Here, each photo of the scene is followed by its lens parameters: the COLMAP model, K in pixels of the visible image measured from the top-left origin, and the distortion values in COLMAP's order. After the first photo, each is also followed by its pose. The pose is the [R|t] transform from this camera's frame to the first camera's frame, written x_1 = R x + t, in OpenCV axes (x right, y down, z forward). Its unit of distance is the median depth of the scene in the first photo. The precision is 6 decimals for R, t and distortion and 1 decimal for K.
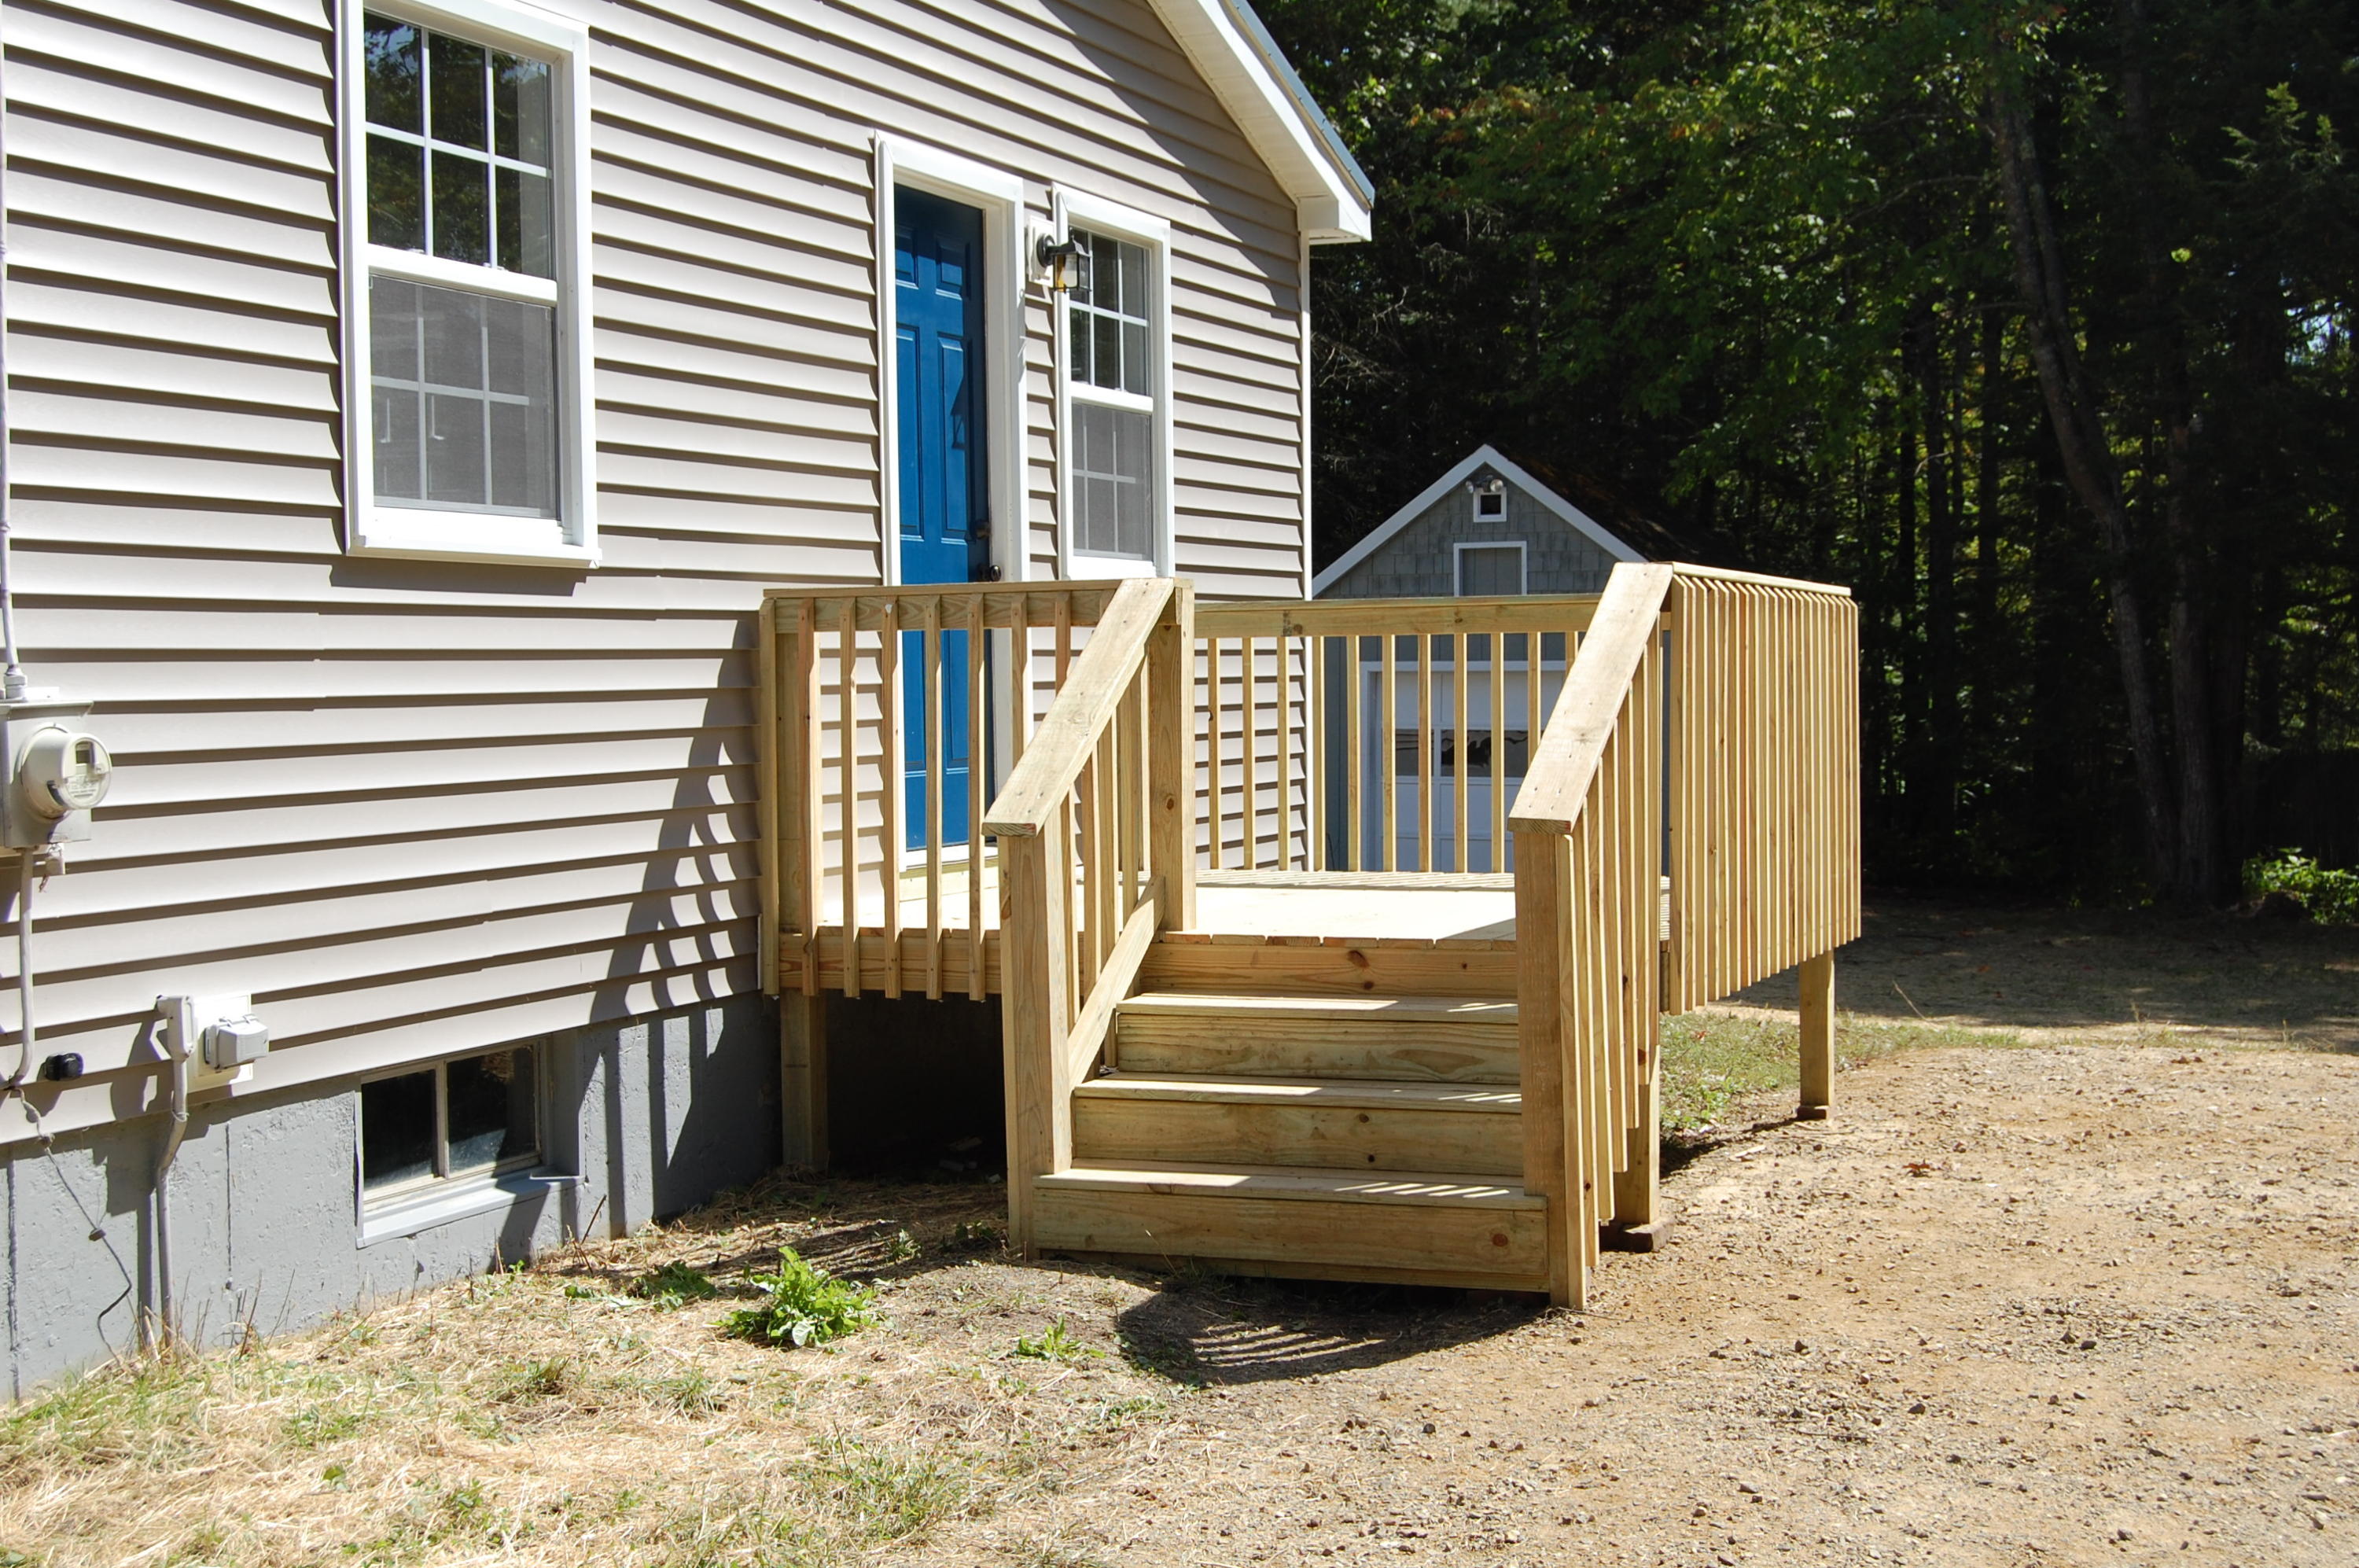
lens RADIAL K [[3131.7, 0, 1180.8], [0, 3131.7, 792.6], [0, 0, 1]] dist [0.004100, 0.000000]
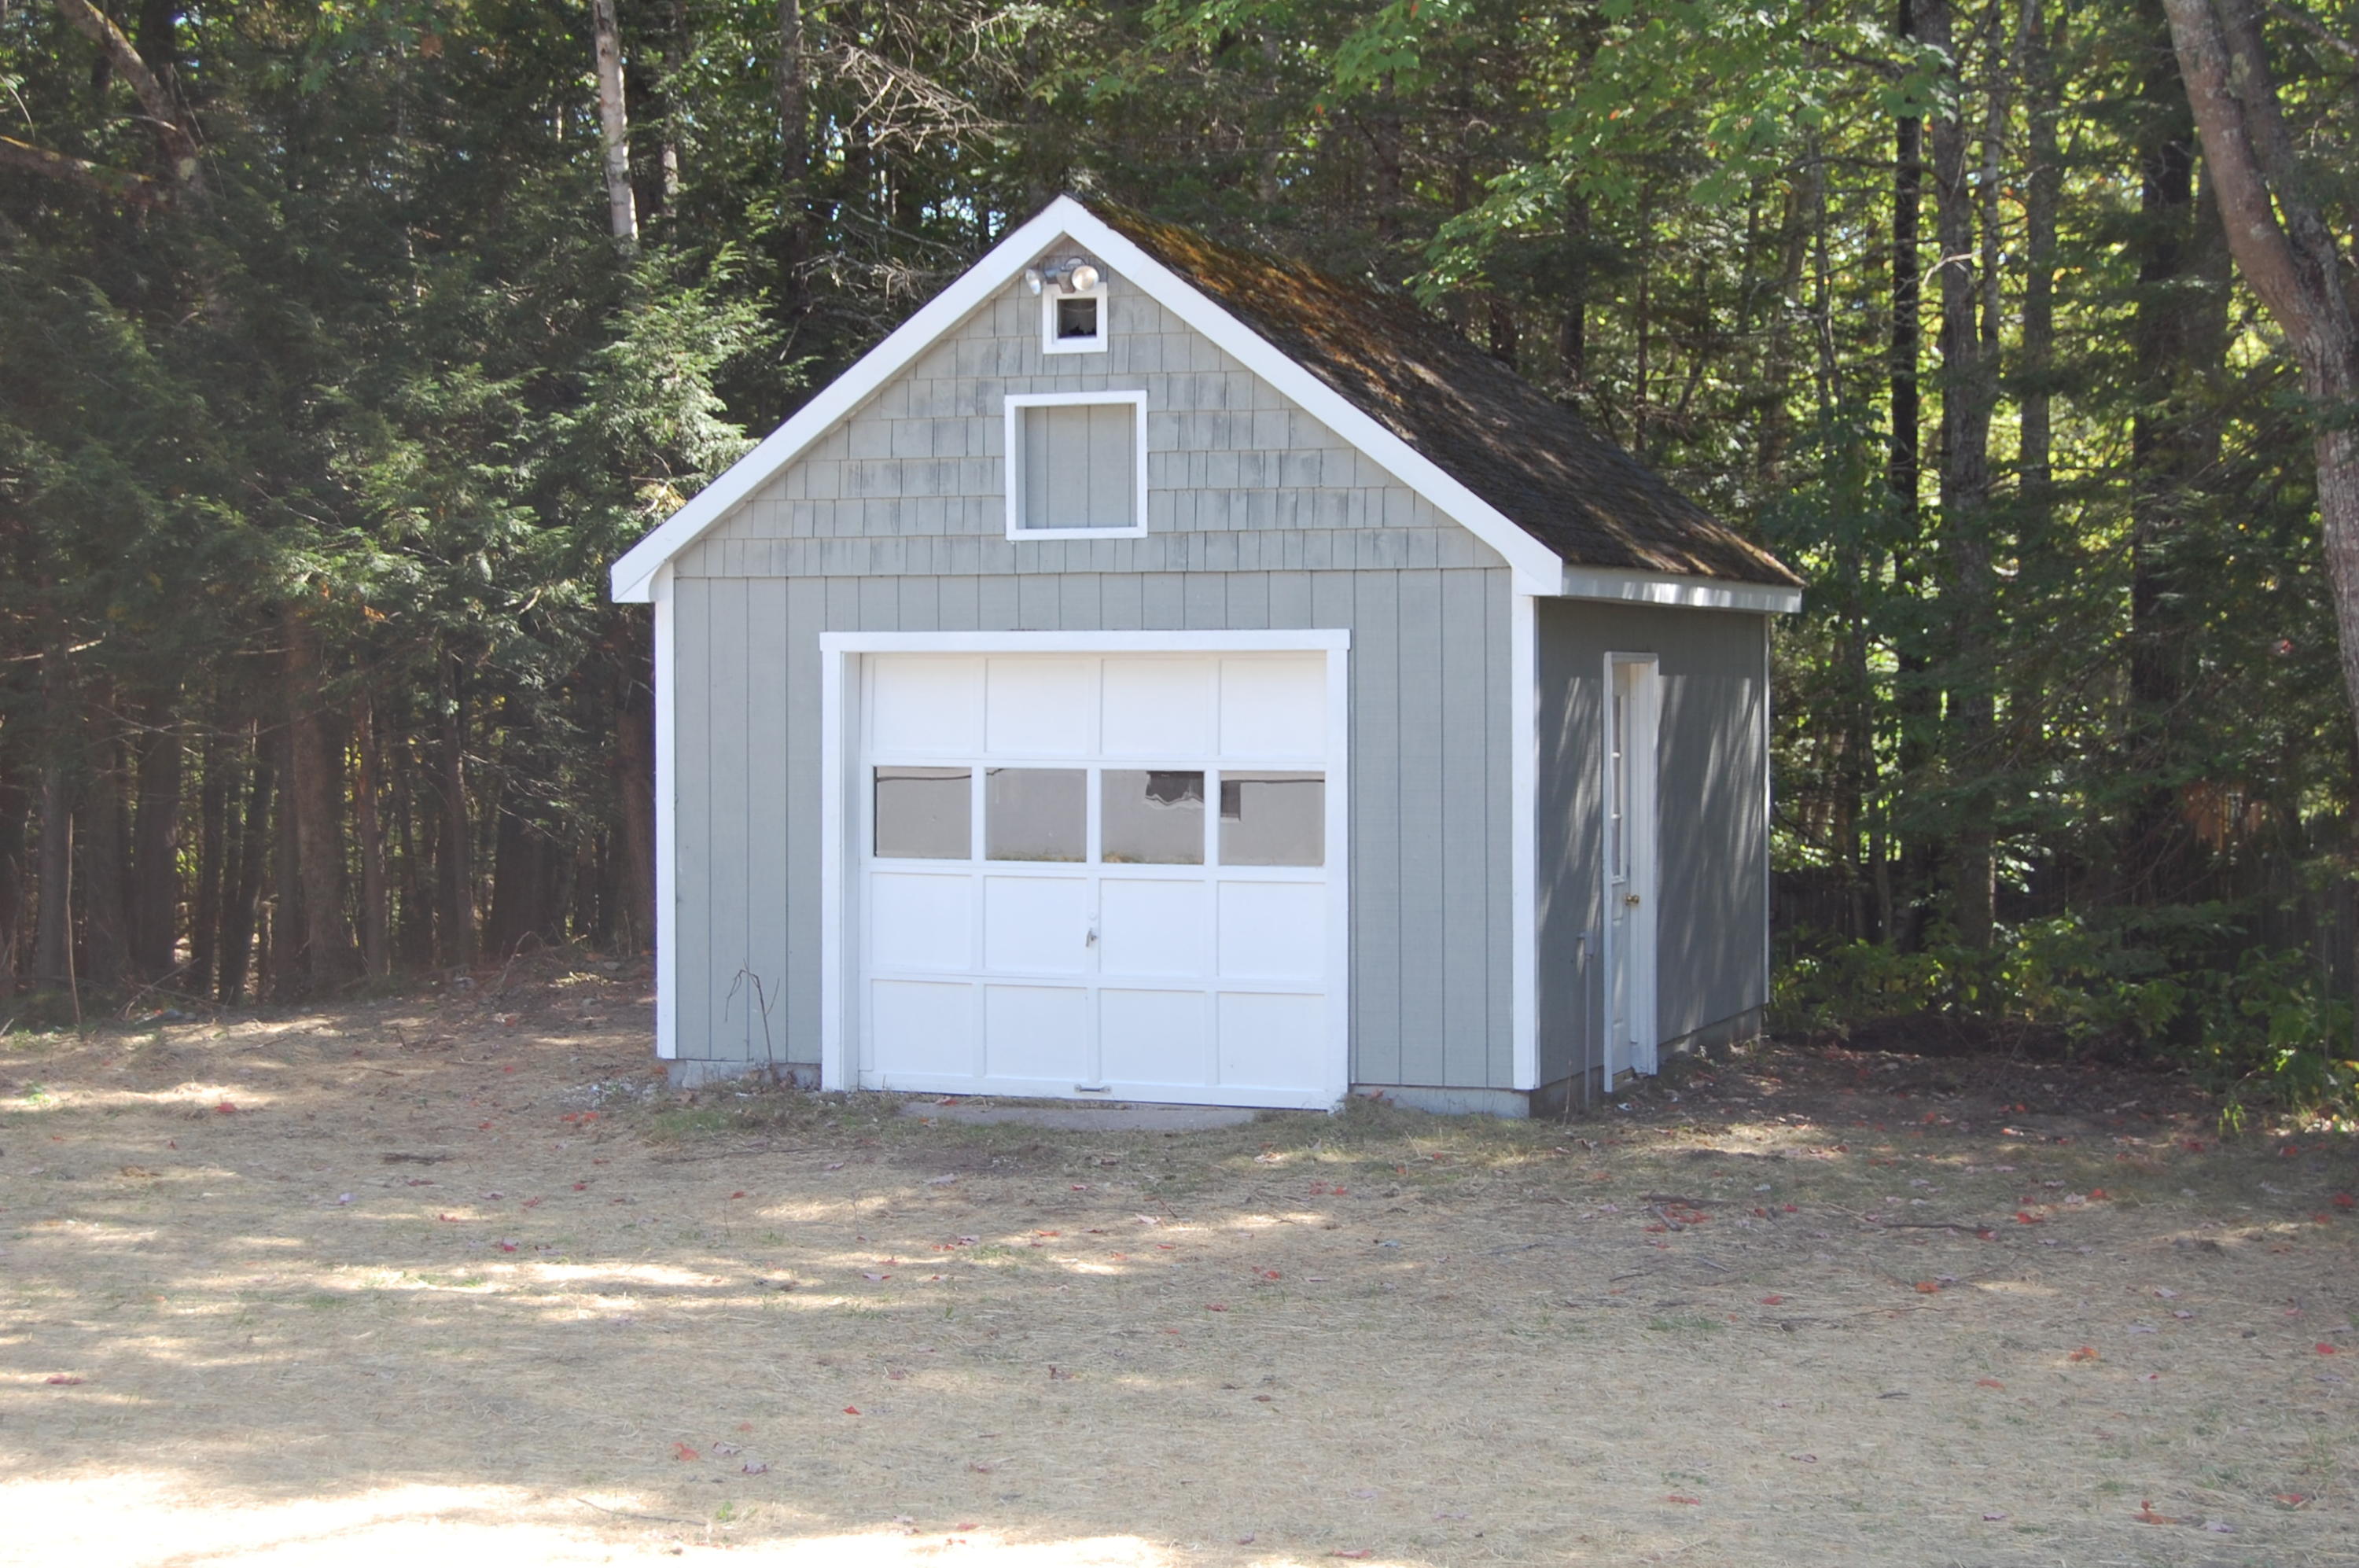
lens RADIAL K [[3888.7, 0, 1178.9], [0, 3888.7, 775.0], [0, 0, 1]] dist [0.016315, 0.000000]
pose [[0.999078, -0.001407, 0.042905, 0.088150], [0.001708, 0.999974, -0.006983, -0.014656], [-0.042894, 0.007050, 0.999055, 0.378689]]
